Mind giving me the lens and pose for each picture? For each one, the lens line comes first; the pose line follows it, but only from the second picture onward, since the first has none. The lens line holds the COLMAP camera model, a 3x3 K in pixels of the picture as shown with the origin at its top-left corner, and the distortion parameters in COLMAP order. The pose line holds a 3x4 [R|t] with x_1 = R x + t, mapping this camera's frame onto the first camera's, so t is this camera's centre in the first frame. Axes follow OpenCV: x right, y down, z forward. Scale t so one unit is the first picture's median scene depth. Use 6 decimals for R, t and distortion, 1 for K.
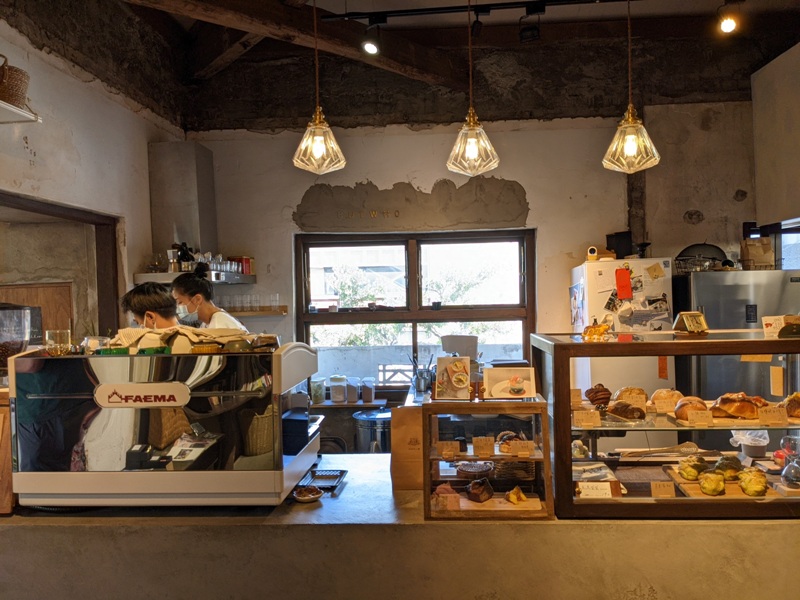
lens RADIAL K [[627.3, 0, 399.7], [0, 627.3, 305.3], [0, 0, 1]] dist [0.037351, -0.047148]
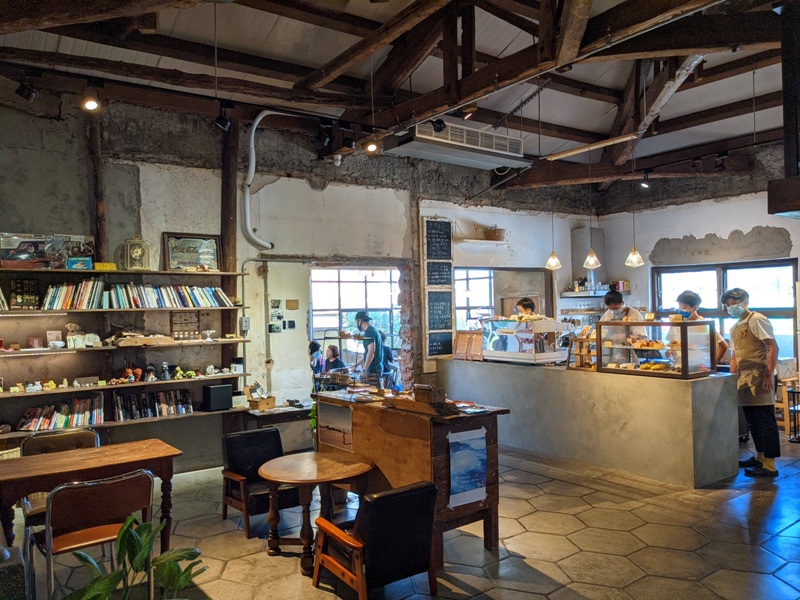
lens RADIAL K [[627.3, 0, 398.6], [0, 627.3, 299.4], [0, 0, 1]] dist [0.037351, -0.047148]
pose [[0.634928, -0.001179, -0.772570, 0.775159], [-0.000412, 0.999998, -0.001865, -0.017627], [0.772571, 0.001503, 0.634927, -0.707243]]
